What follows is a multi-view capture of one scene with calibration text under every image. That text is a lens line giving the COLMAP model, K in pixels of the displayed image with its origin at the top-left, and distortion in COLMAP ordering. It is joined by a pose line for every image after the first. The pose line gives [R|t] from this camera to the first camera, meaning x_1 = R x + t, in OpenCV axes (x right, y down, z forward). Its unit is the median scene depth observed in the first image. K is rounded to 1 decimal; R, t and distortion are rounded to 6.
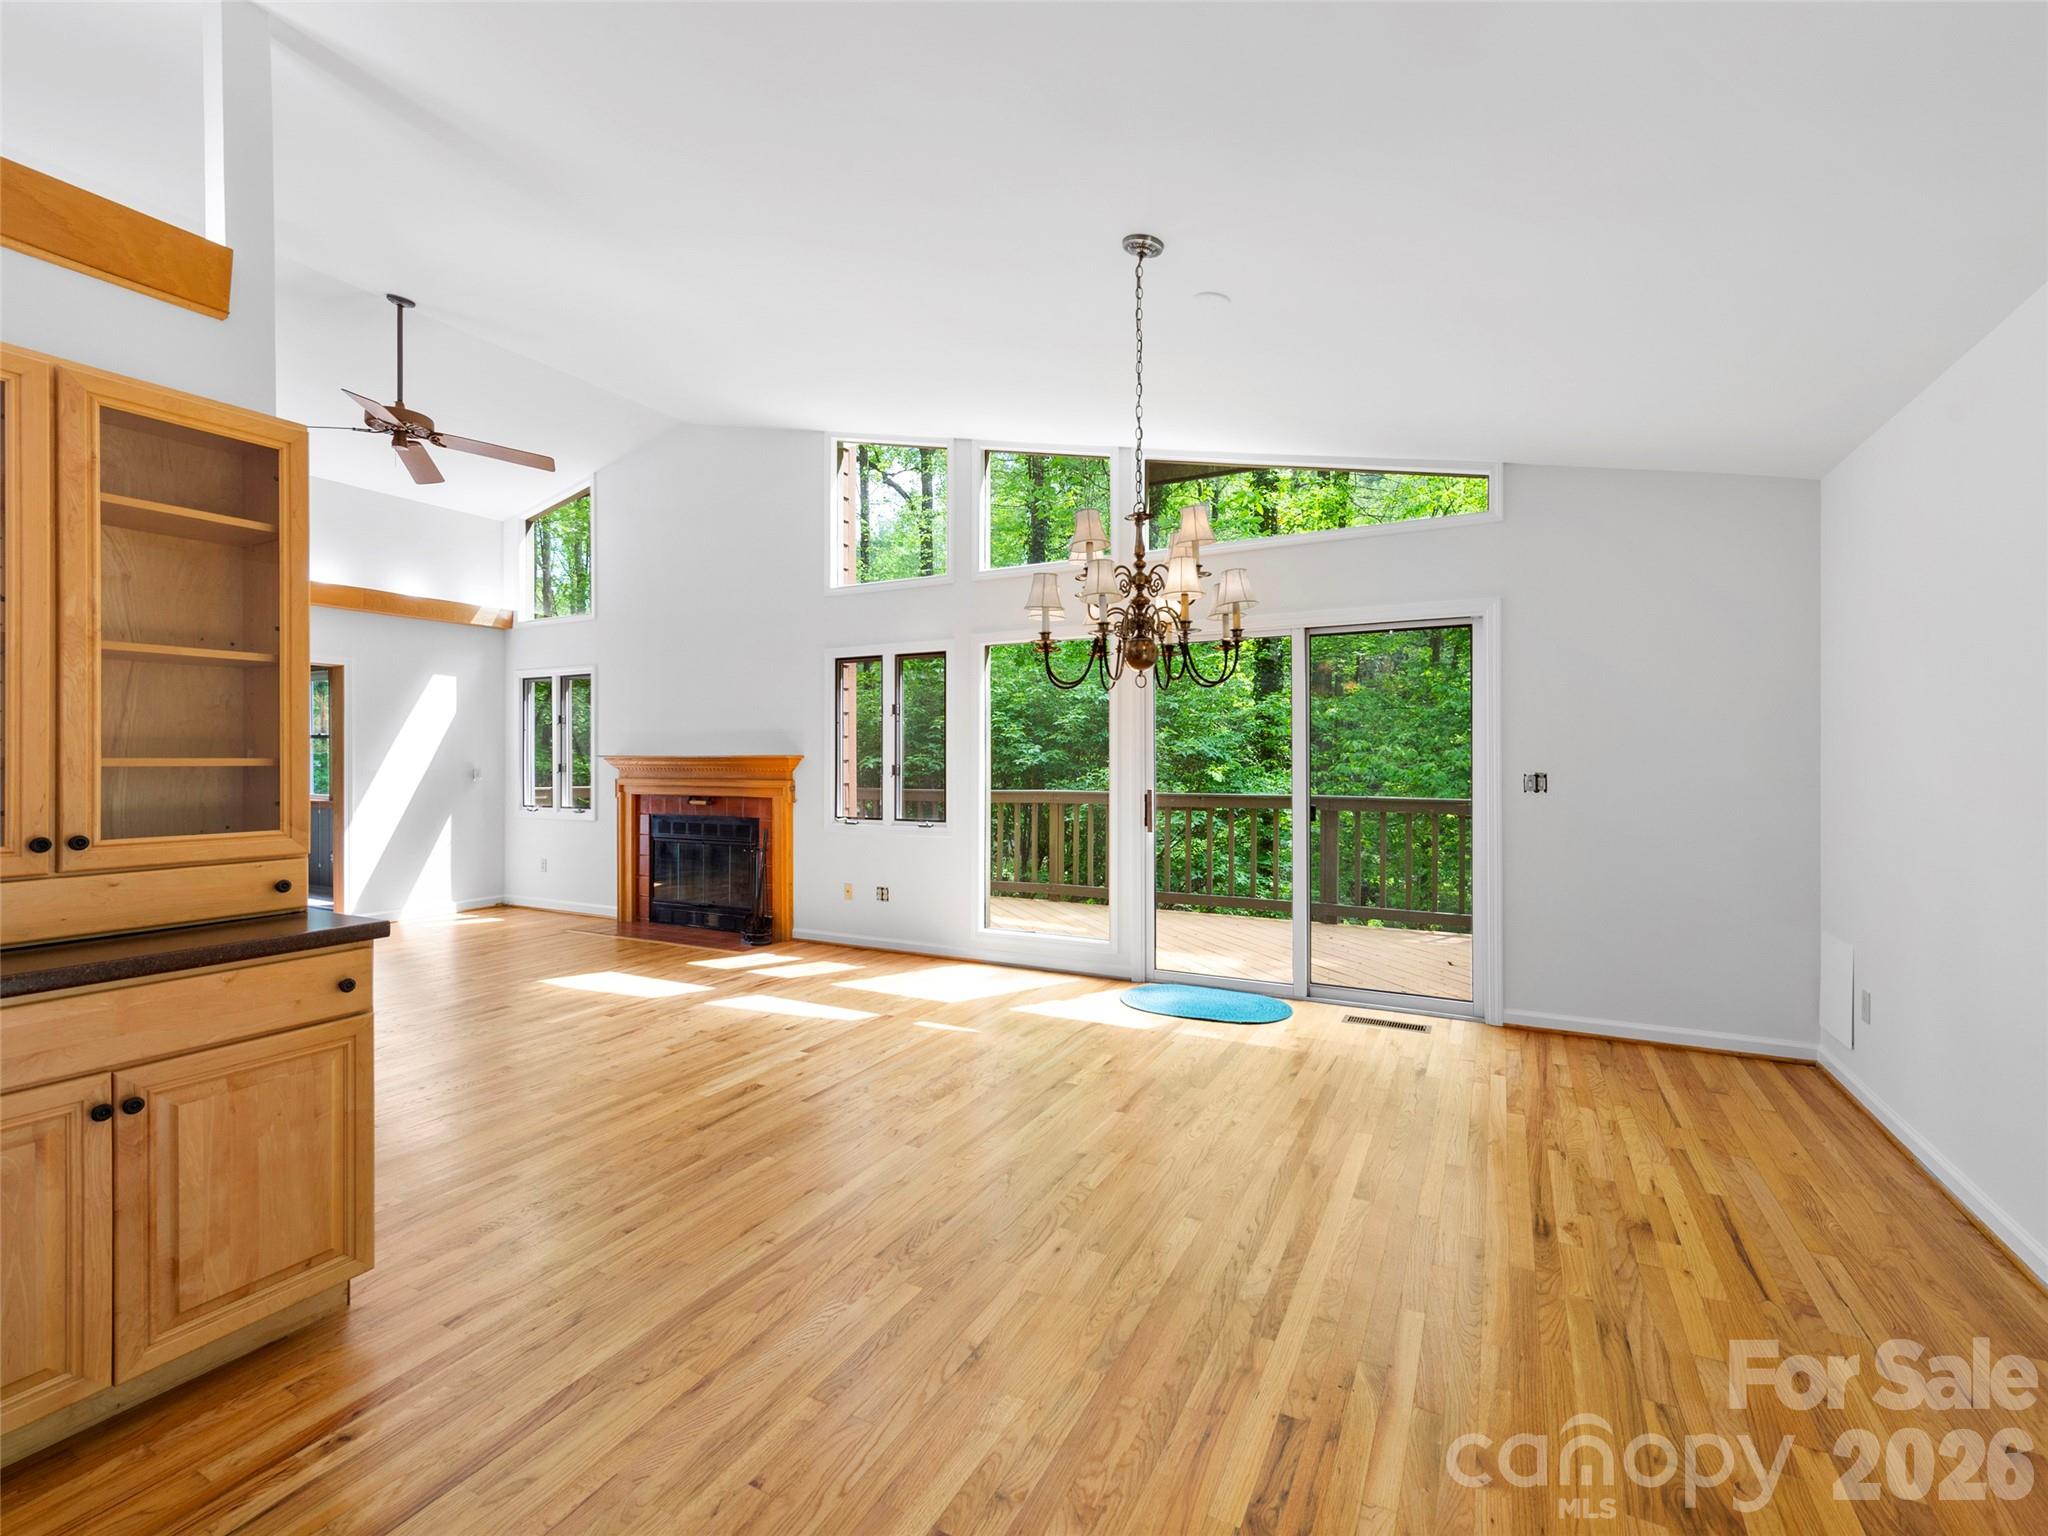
lens RADIAL K [[903.5, 0, 1018.4], [0, 903.5, 760.5], [0, 0, 1]] dist [0.013559, -0.000089]
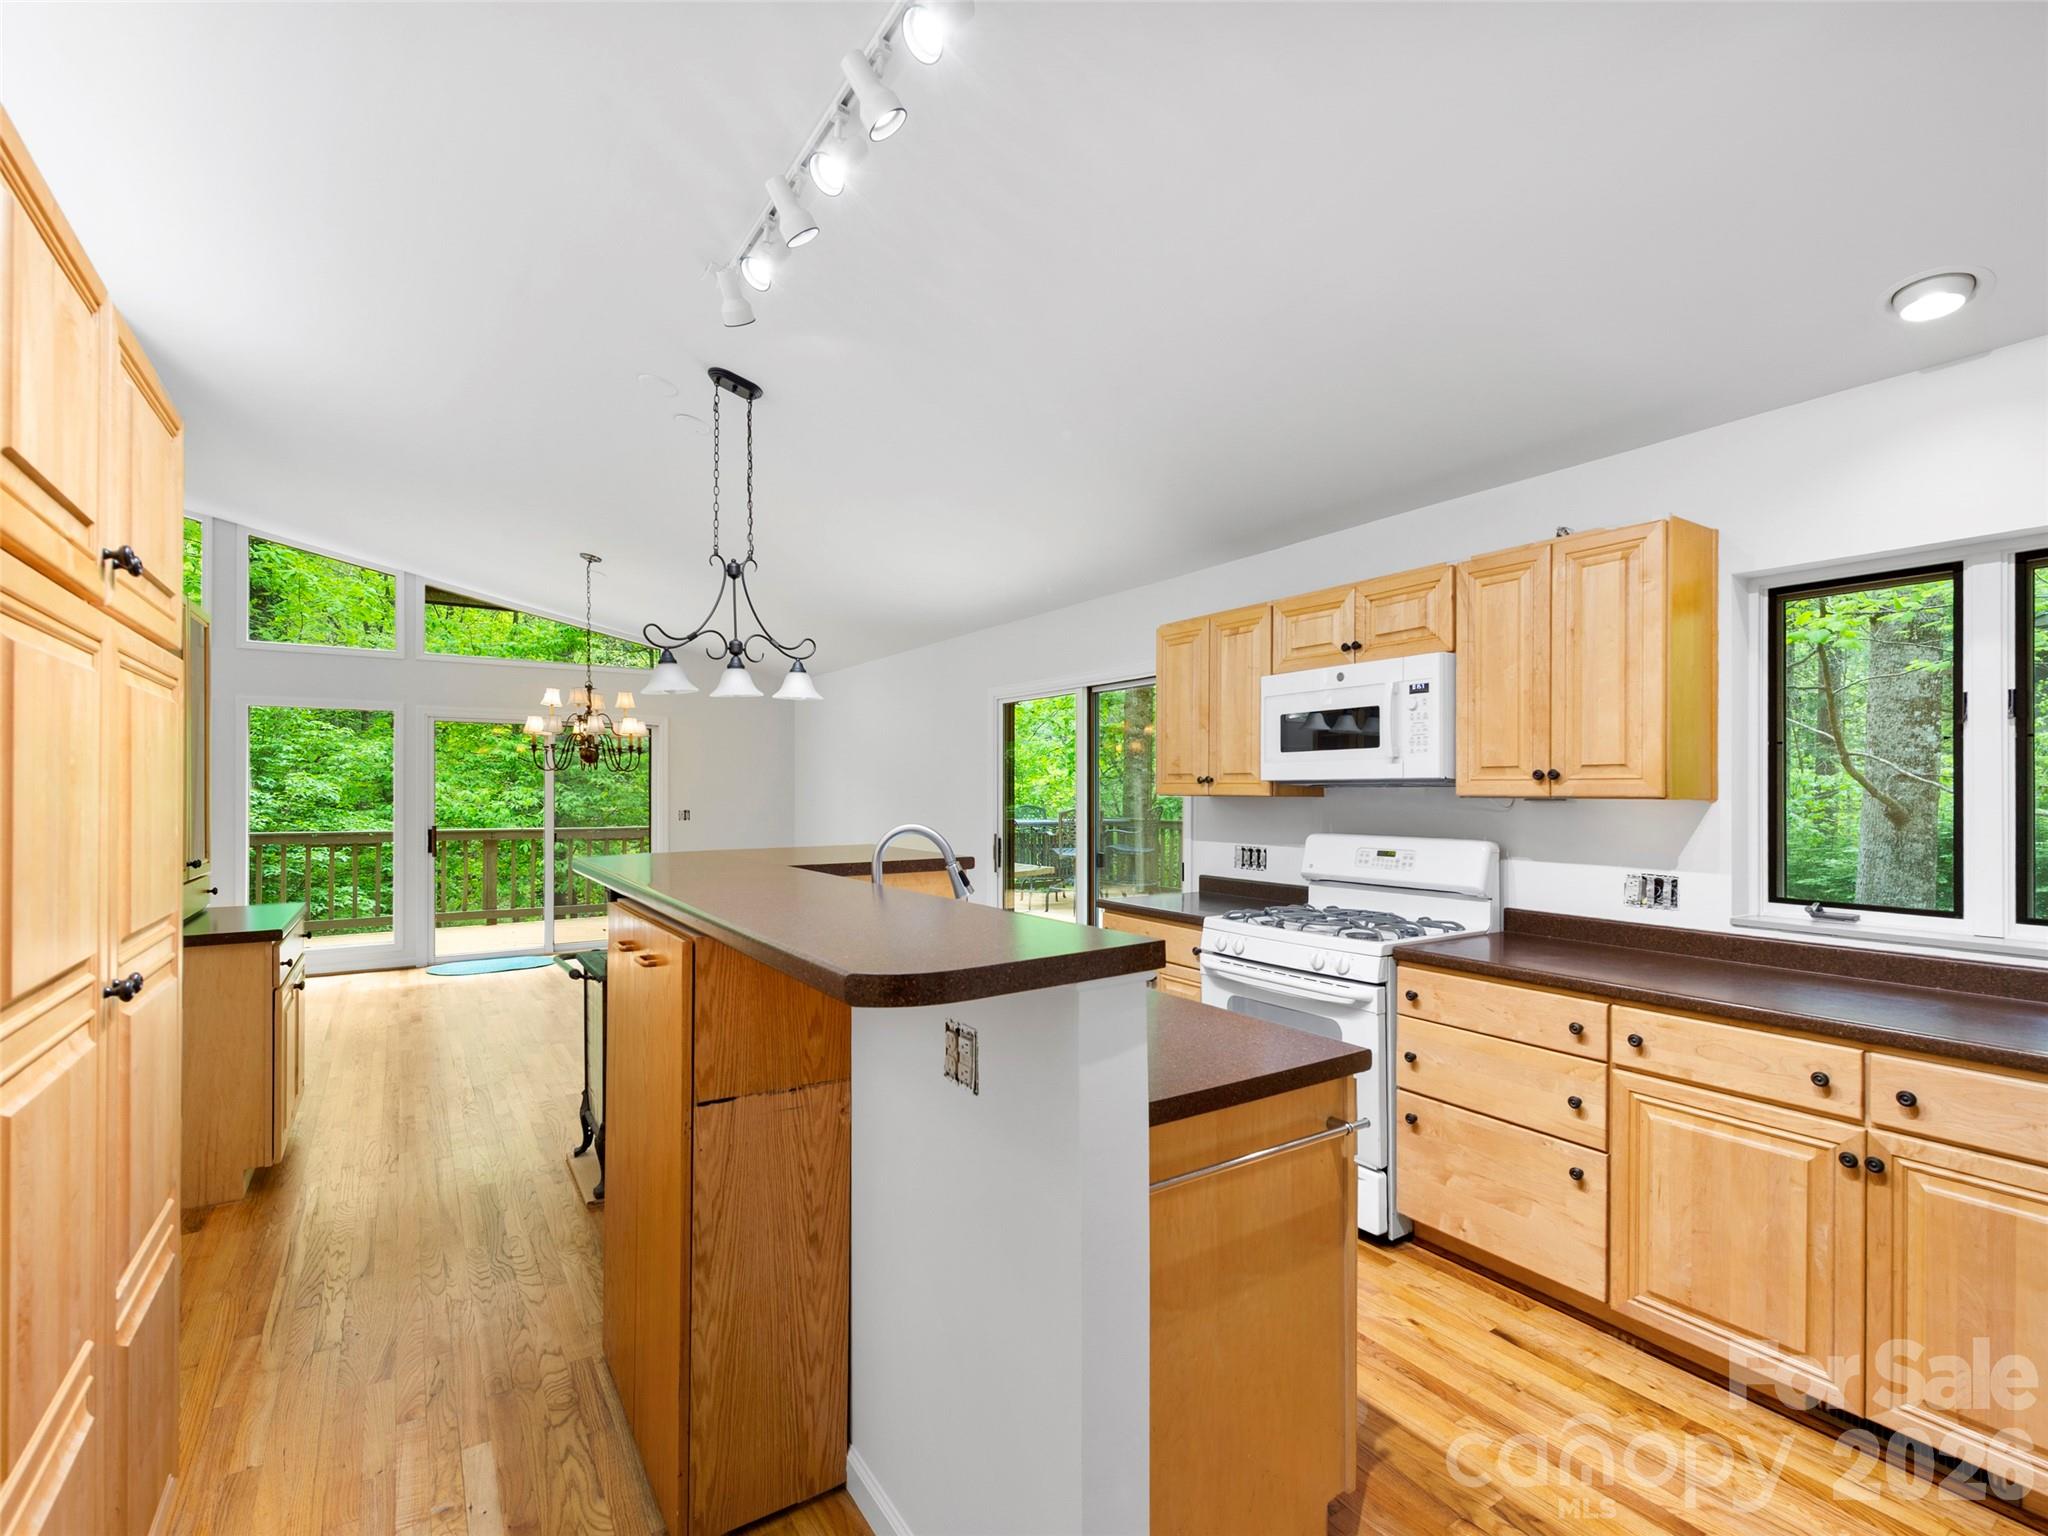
lens RADIAL K [[954.5, 0, 1030.9], [0, 954.5, 789.9], [0, 0, 1]] dist [0.001349, -0.000037]
pose [[0.476892, 0.002486, 0.878958, -0.686526], [0.000747, 0.999994, -0.003233, -0.016292], [-0.878961, 0.002199, 0.476888, -0.486385]]
